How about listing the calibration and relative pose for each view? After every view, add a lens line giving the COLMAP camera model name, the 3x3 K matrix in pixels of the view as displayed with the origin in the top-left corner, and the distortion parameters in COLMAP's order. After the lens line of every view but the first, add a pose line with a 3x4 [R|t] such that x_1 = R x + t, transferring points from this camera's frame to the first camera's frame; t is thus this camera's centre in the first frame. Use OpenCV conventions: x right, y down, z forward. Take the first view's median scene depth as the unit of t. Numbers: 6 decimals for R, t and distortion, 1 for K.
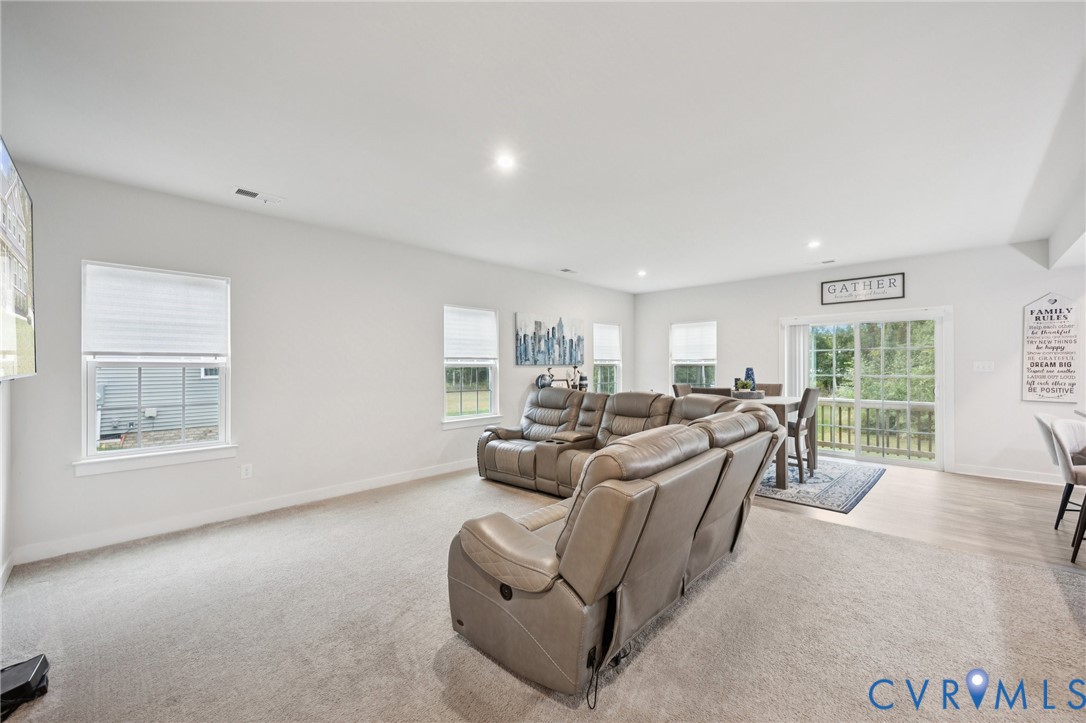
lens RADIAL K [[426.3, 0, 546.0], [0, 426.3, 365.8], [0, 0, 1]] dist [0.003211, -0.000635]
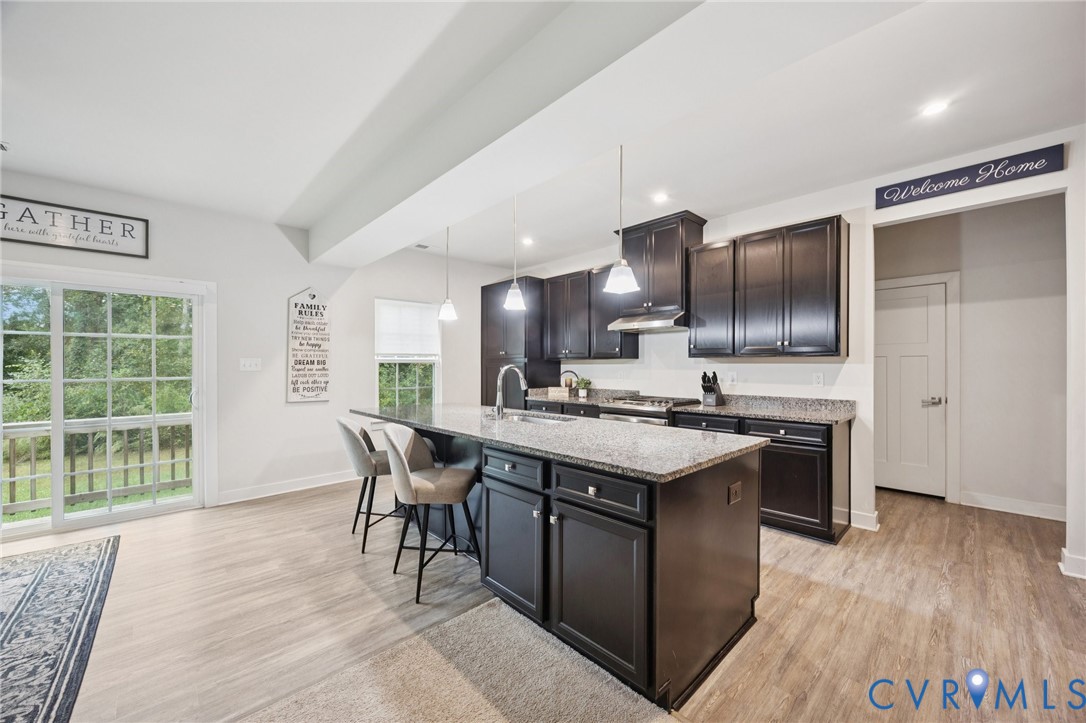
lens RADIAL K [[426.3, 0, 554.7], [0, 426.3, 365.3], [0, 0, 1]] dist [0.003211, -0.000635]
pose [[0.048524, 0.007623, 0.998793, 0.257844], [0.001132, 0.999970, -0.007687, 0.011454], [-0.998821, 0.001503, 0.048513, 0.411721]]
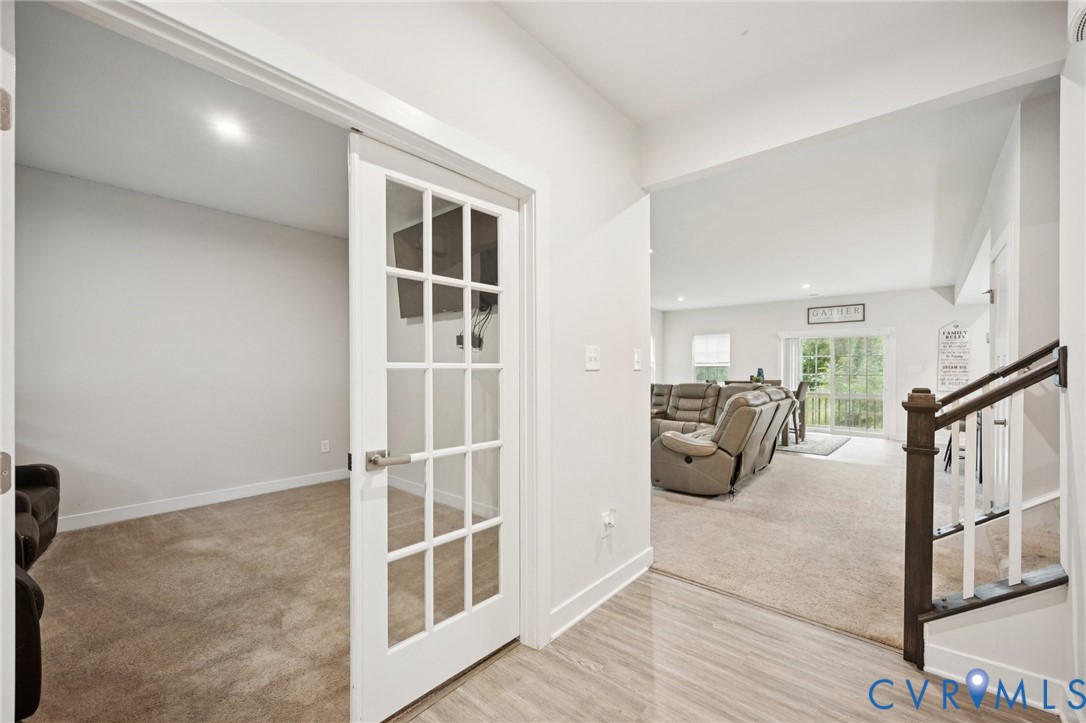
lens RADIAL K [[426.3, 0, 545.1], [0, 426.3, 368.9], [0, 0, 1]] dist [0.003211, -0.000635]
pose [[0.999003, 0.008047, 0.043908, -0.366003], [-0.007974, 0.999967, -0.001846, 0.017706], [-0.043922, 0.001494, 0.999034, -0.478007]]
